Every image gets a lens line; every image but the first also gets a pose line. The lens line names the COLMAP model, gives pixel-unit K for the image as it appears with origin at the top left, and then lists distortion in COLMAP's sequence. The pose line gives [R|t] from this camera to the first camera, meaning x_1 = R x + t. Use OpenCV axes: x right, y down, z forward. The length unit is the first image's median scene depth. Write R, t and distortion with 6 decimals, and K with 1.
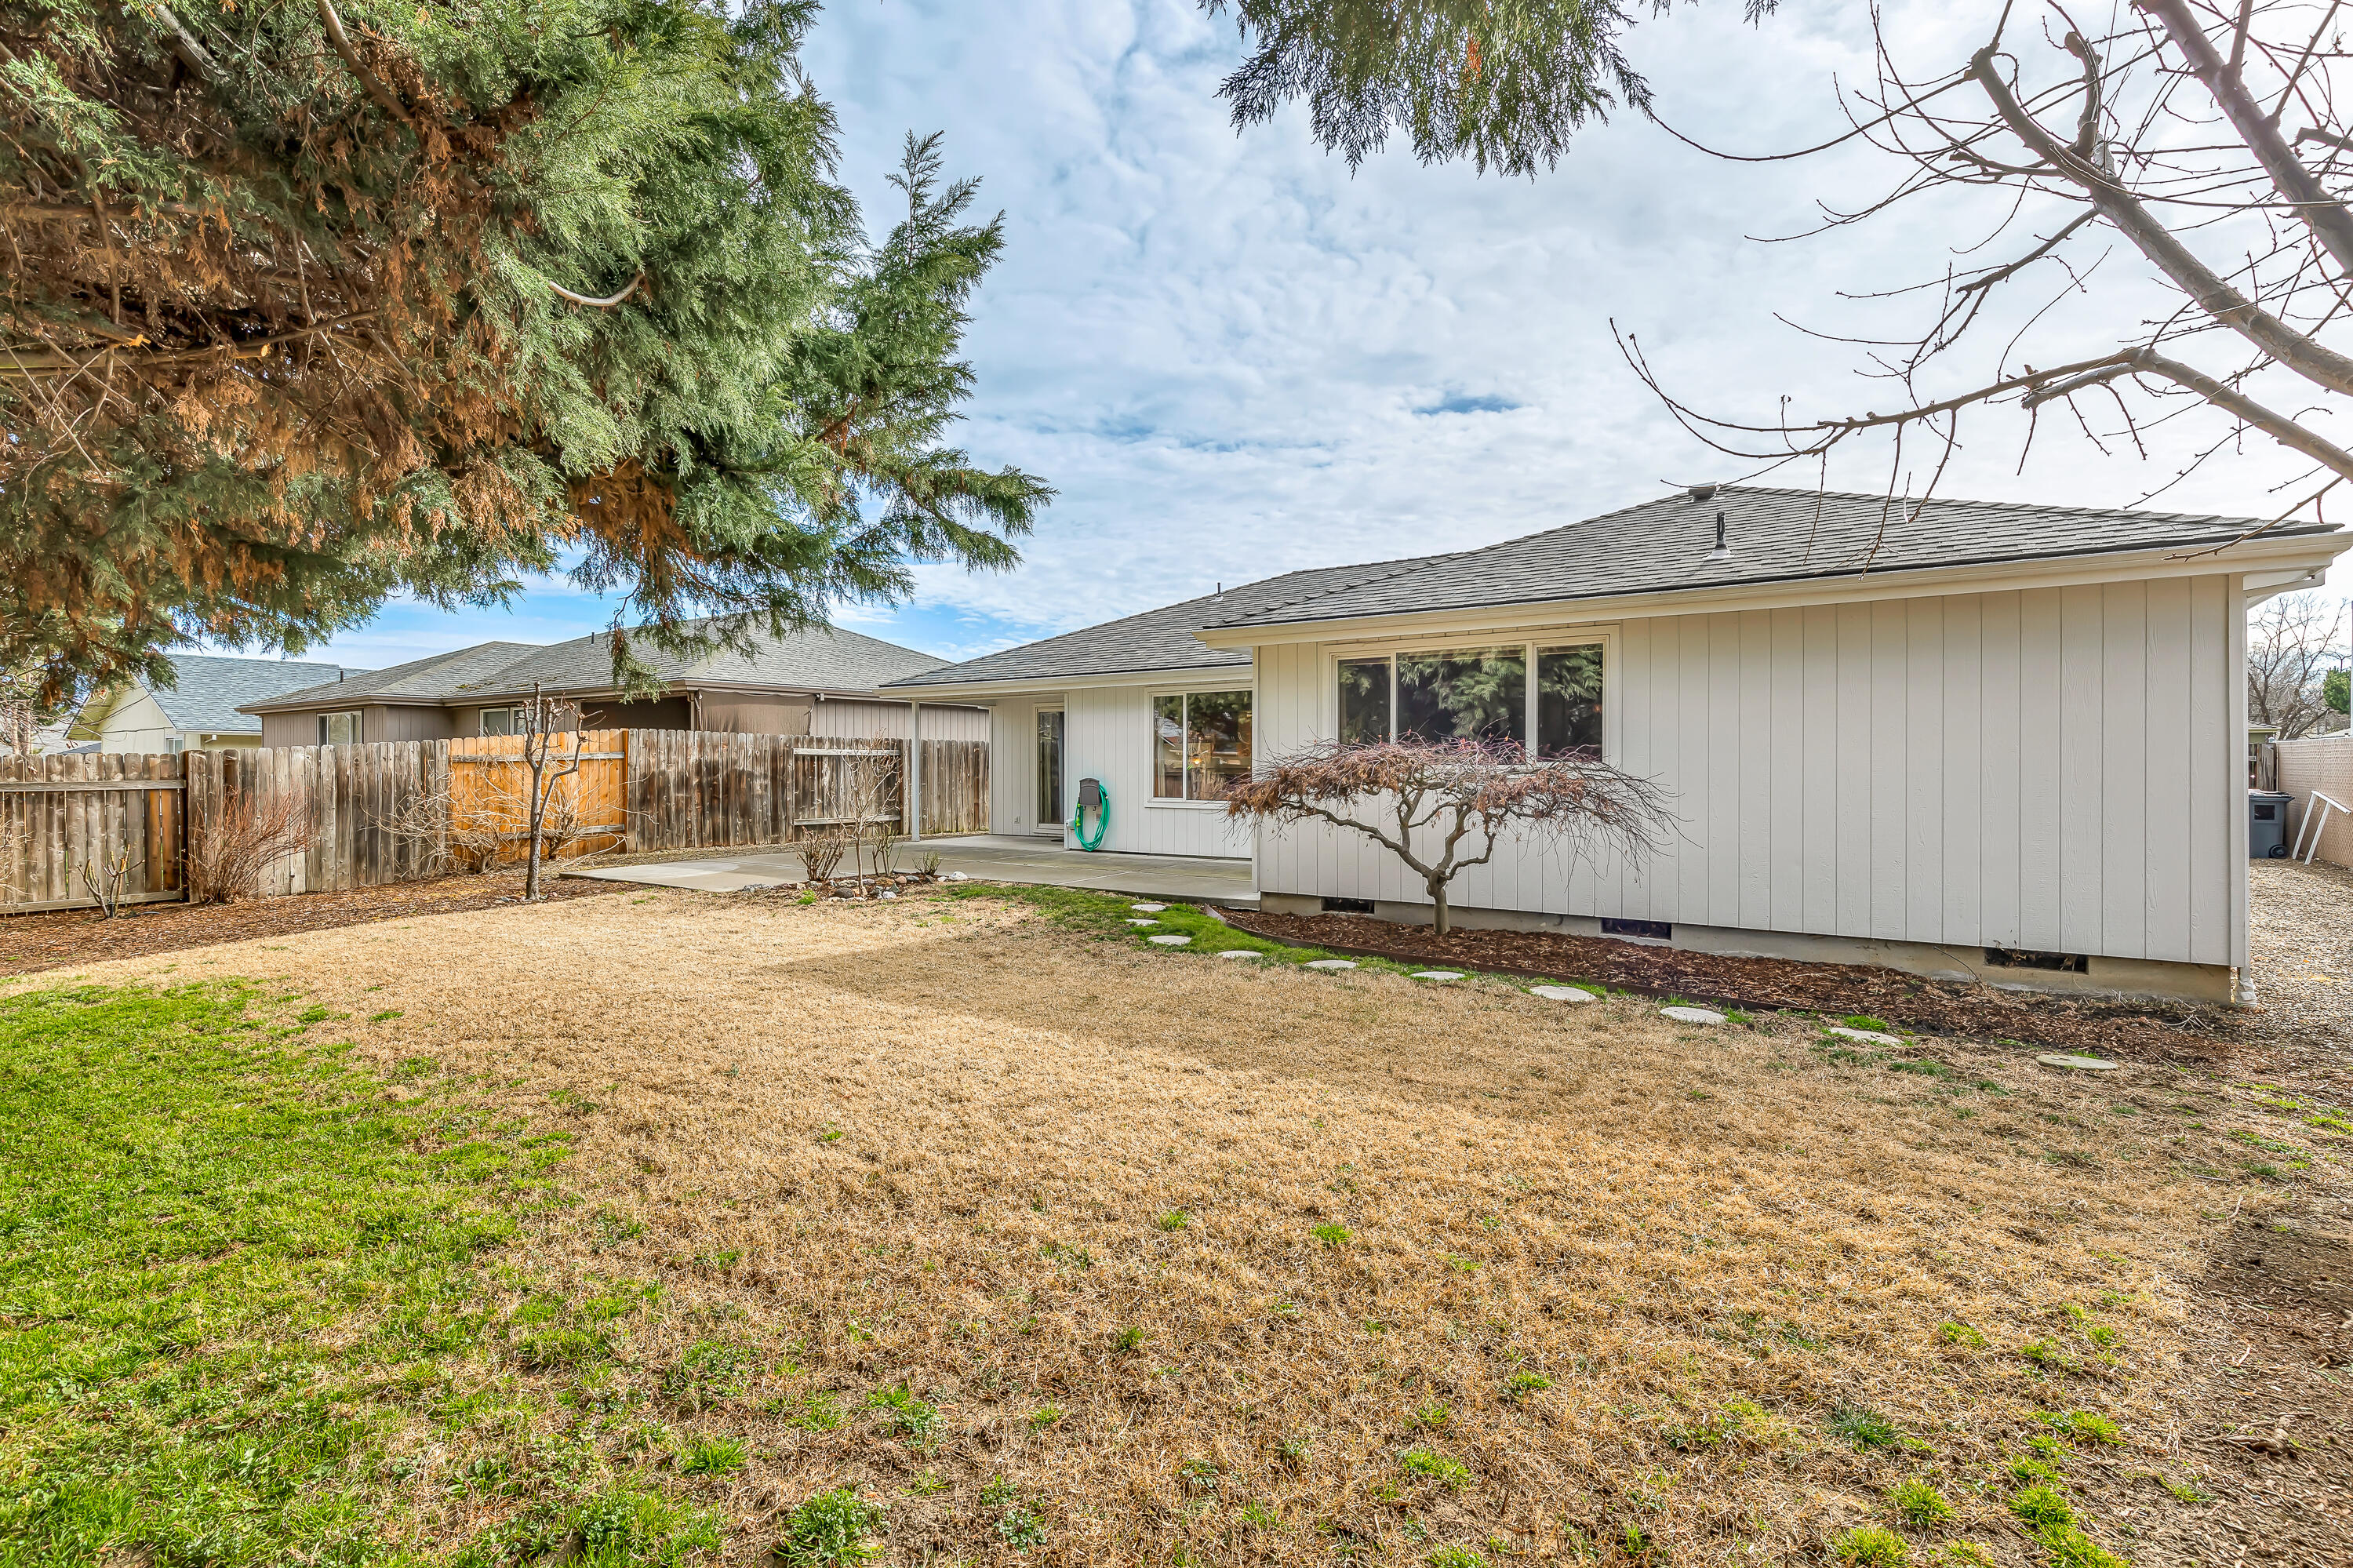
lens RADIAL K [[1073.7, 0, 1183.0], [0, 1073.7, 767.9], [0, 0, 1]] dist [0.011112, -0.003124]
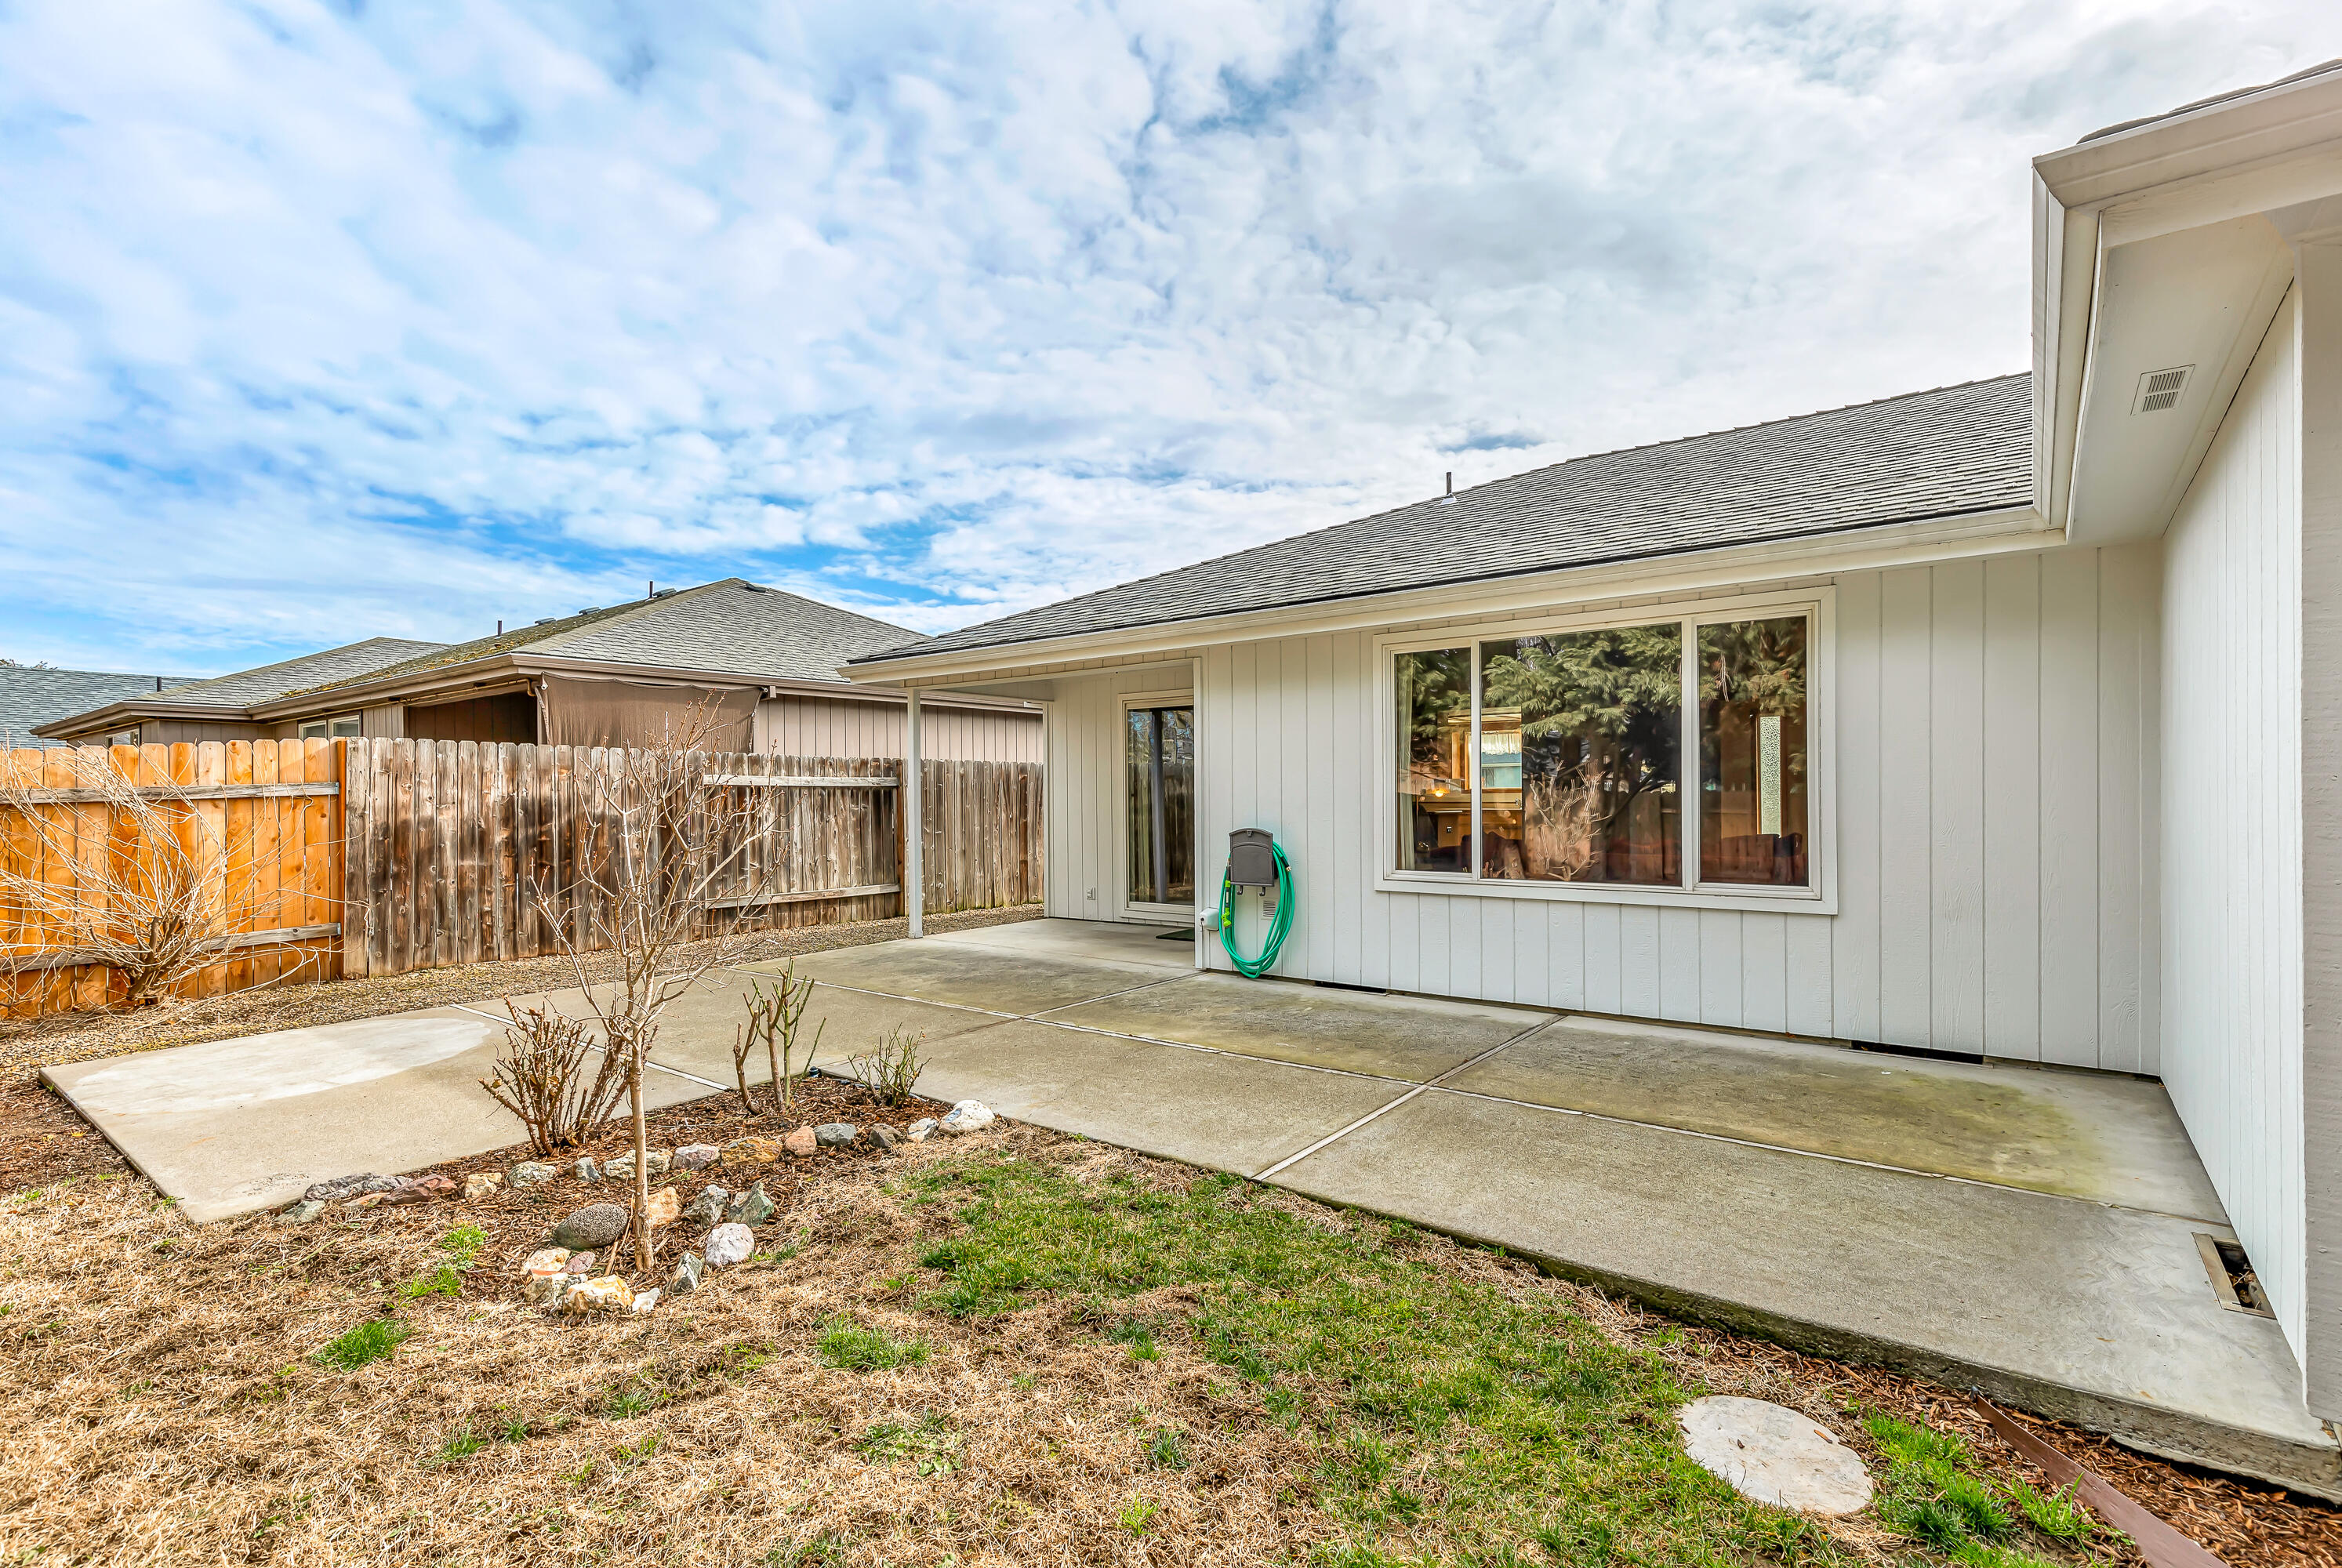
lens RADIAL K [[1068.6, 0, 1200.9], [0, 1068.6, 793.7], [0, 0, 1]] dist [0.011112, -0.003124]
pose [[0.999625, -0.007405, -0.026351, -0.089227], [0.007321, 0.999968, -0.003287, -0.004443], [0.026374, 0.003093, 0.999647, 0.469268]]
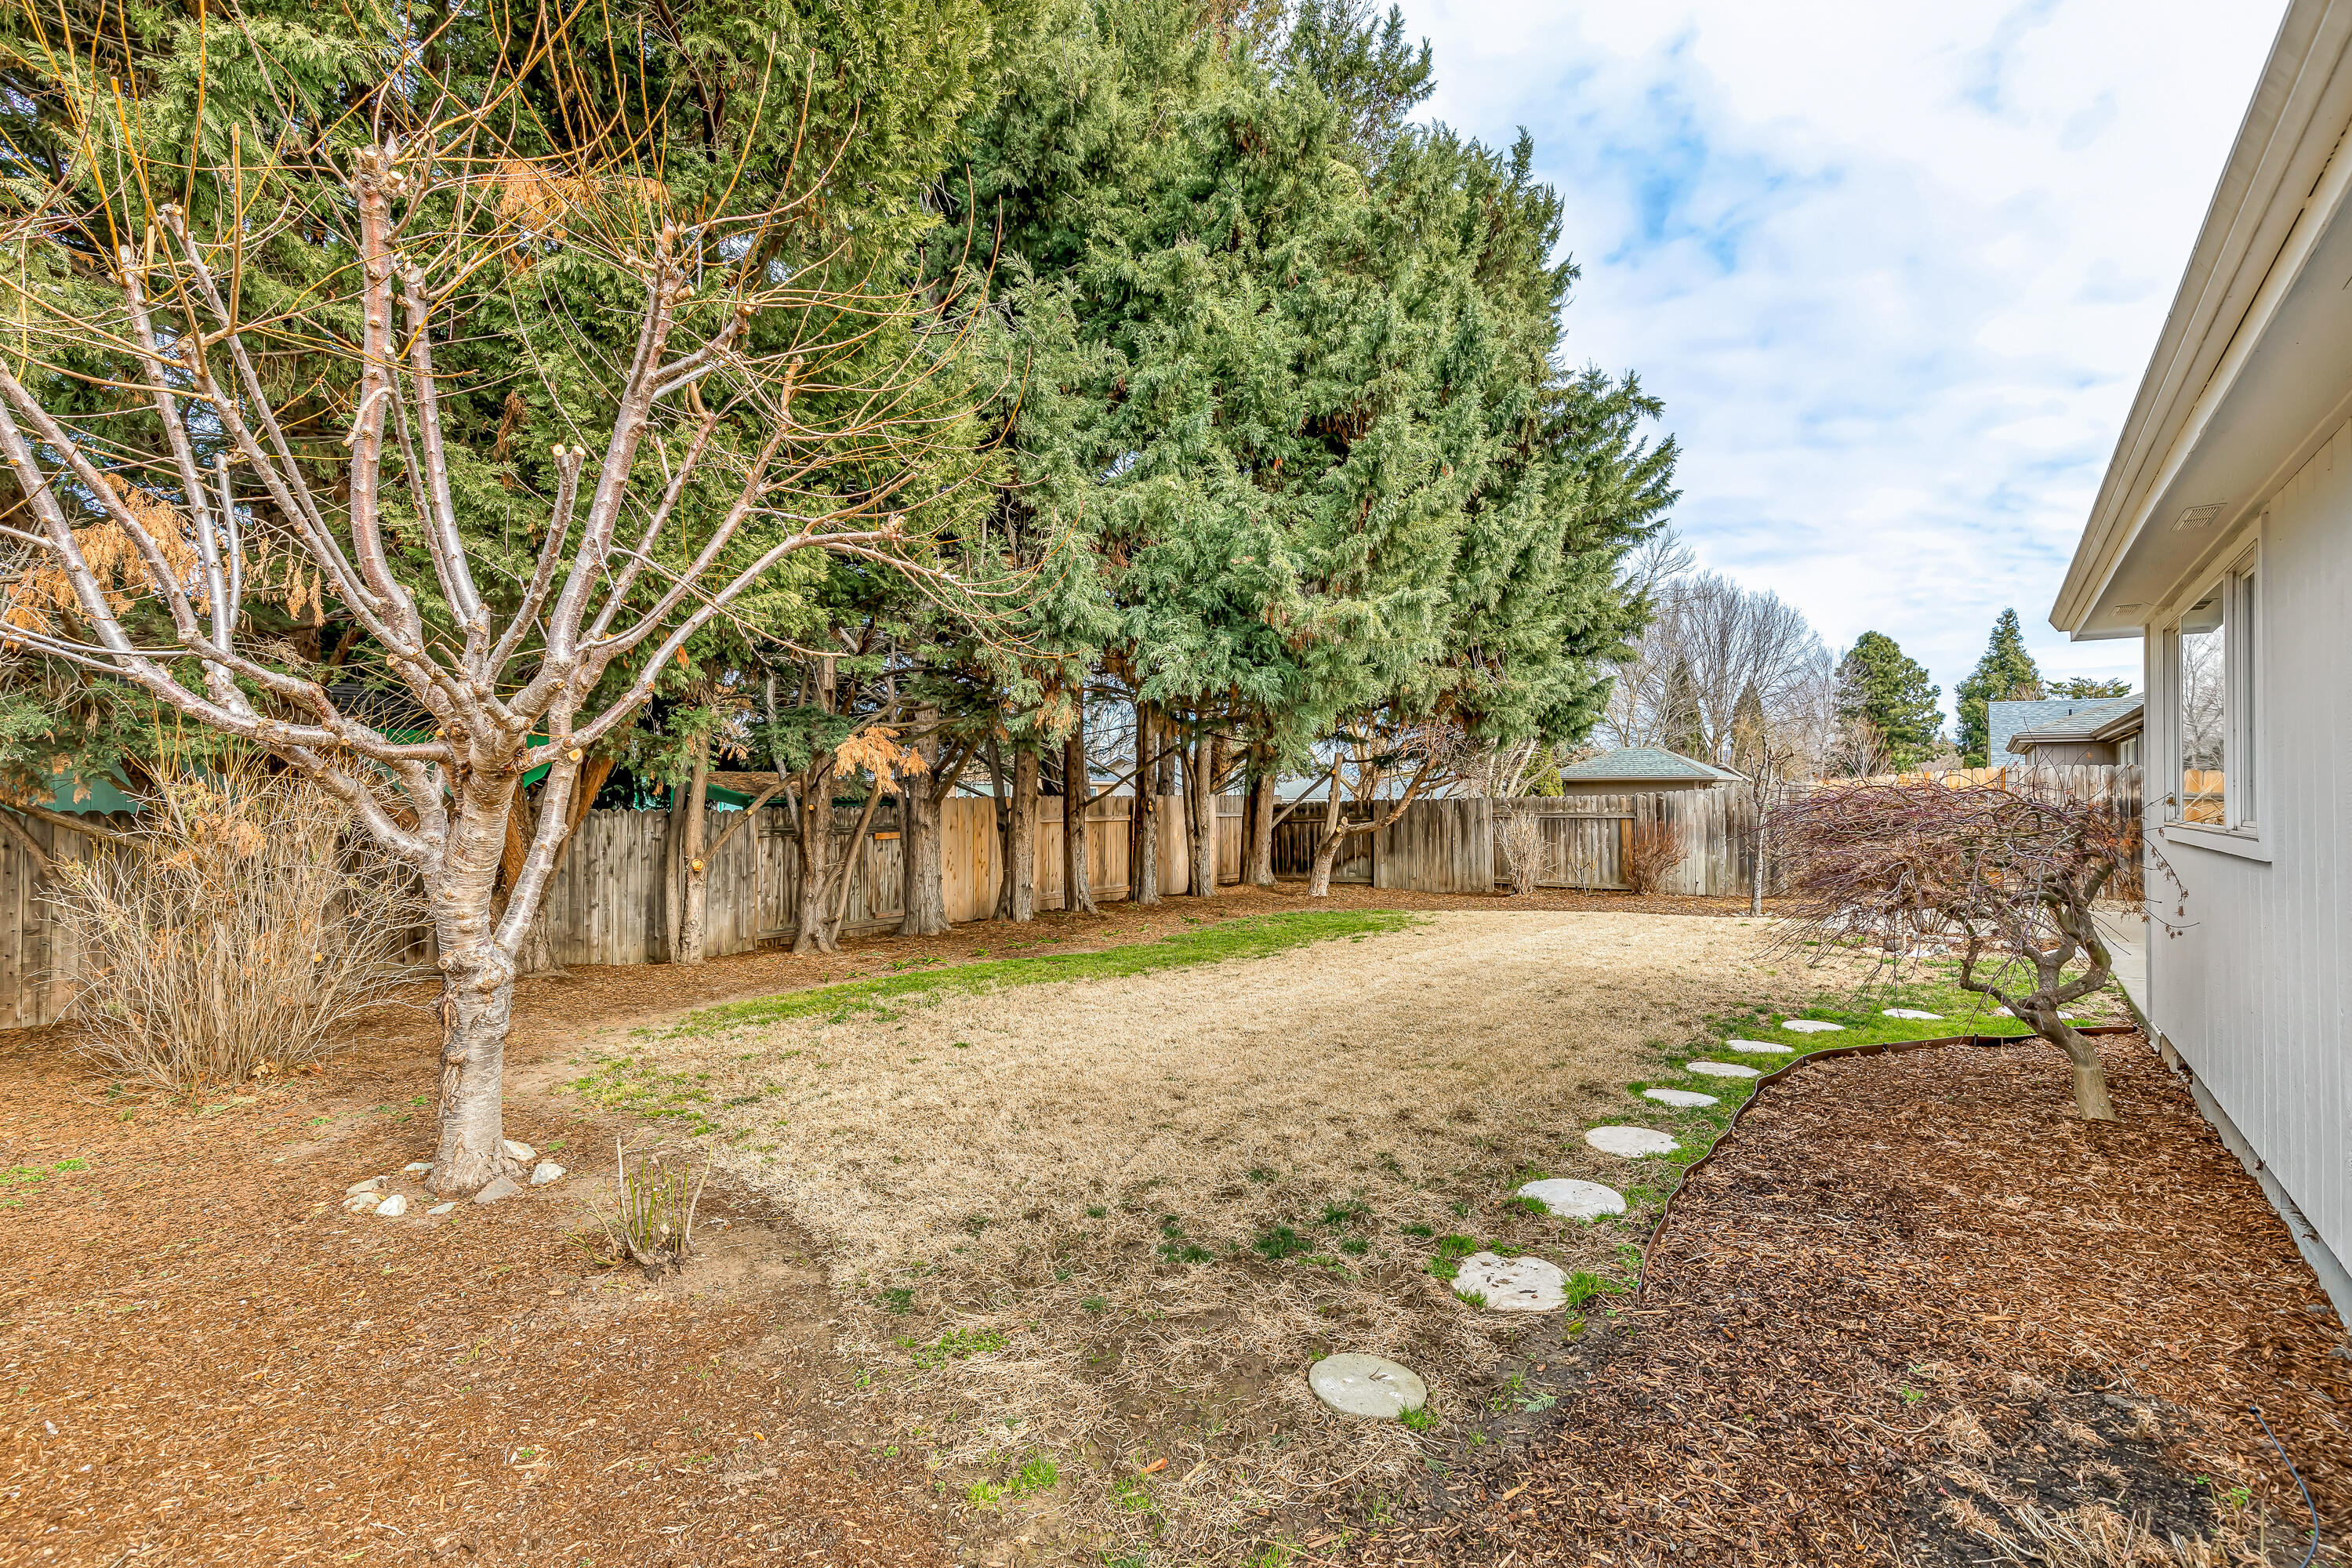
lens RADIAL K [[1073.2, 0, 1223.2], [0, 1073.2, 784.8], [0, 0, 1]] dist [0.011112, -0.003124]
pose [[-0.004038, -0.010572, -0.999936, 0.420706], [-0.000378, 0.999944, -0.010570, -0.008426], [0.999992, 0.000335, -0.004042, 0.286902]]
